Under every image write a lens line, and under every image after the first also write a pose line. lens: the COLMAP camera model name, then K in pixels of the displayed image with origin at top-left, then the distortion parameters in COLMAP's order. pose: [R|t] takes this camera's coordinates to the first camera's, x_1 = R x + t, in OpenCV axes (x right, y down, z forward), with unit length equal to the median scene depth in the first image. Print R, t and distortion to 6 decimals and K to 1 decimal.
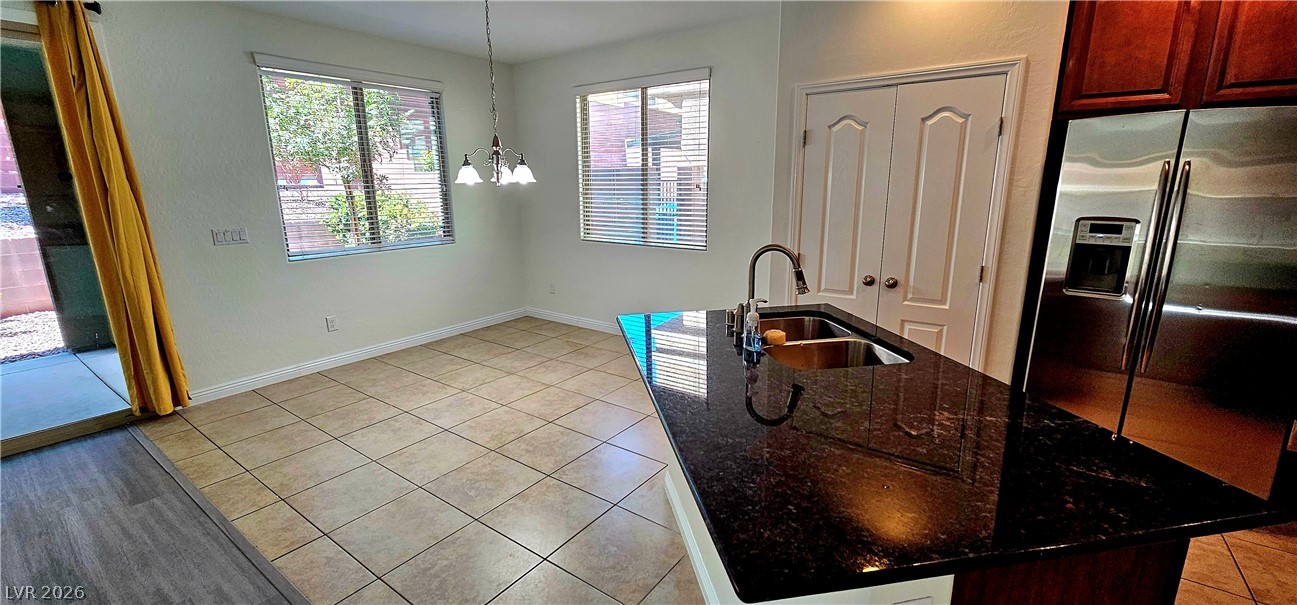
lens RADIAL K [[530.9, 0, 648.5], [0, 530.9, 302.5], [0, 0, 1]] dist [-0.001370, -0.000398]
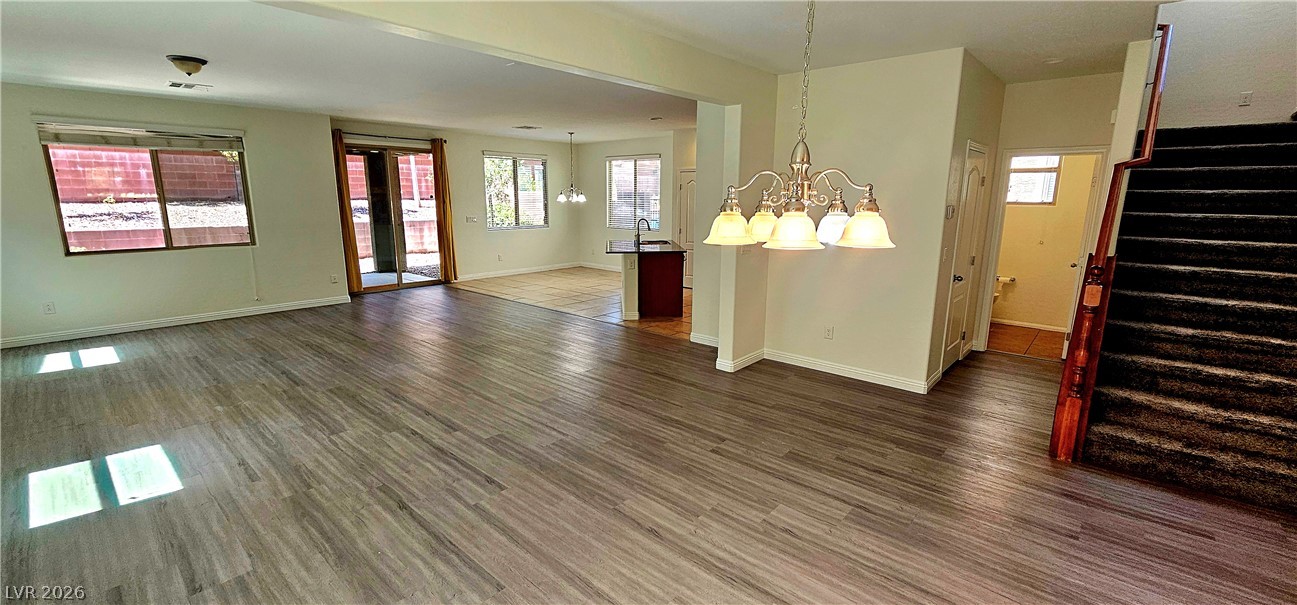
lens RADIAL K [[530.9, 0, 648.5], [0, 530.9, 302.5], [0, 0, 1]] dist [-0.001370, -0.000398]
pose [[0.995558, 0.034763, -0.087496, 0.304860], [-0.037521, 0.998843, -0.030069, 0.305720], [0.086349, 0.033218, 0.995711, -1.406501]]
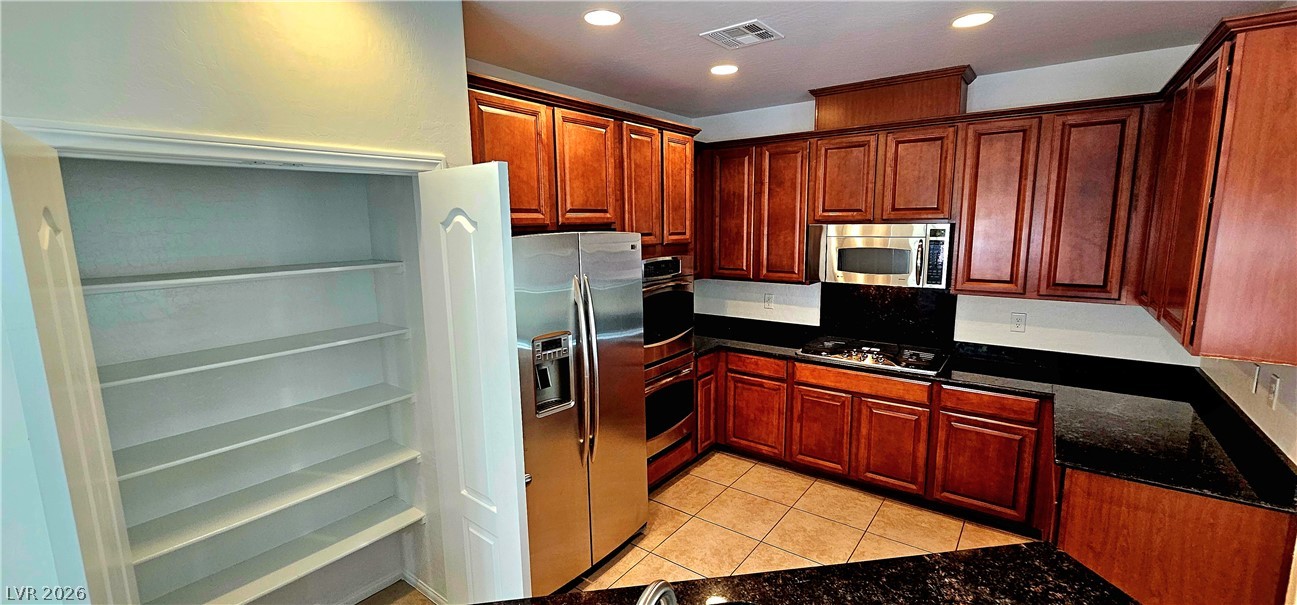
lens RADIAL K [[530.9, 0, 648.5], [0, 530.9, 302.5], [0, 0, 1]] dist [-0.001370, -0.000398]
pose [[0.023924, -0.138011, 0.990142, -0.065029], [0.243301, 0.961450, 0.128134, -0.184579], [-0.969656, 0.237837, 0.056580, 0.464962]]
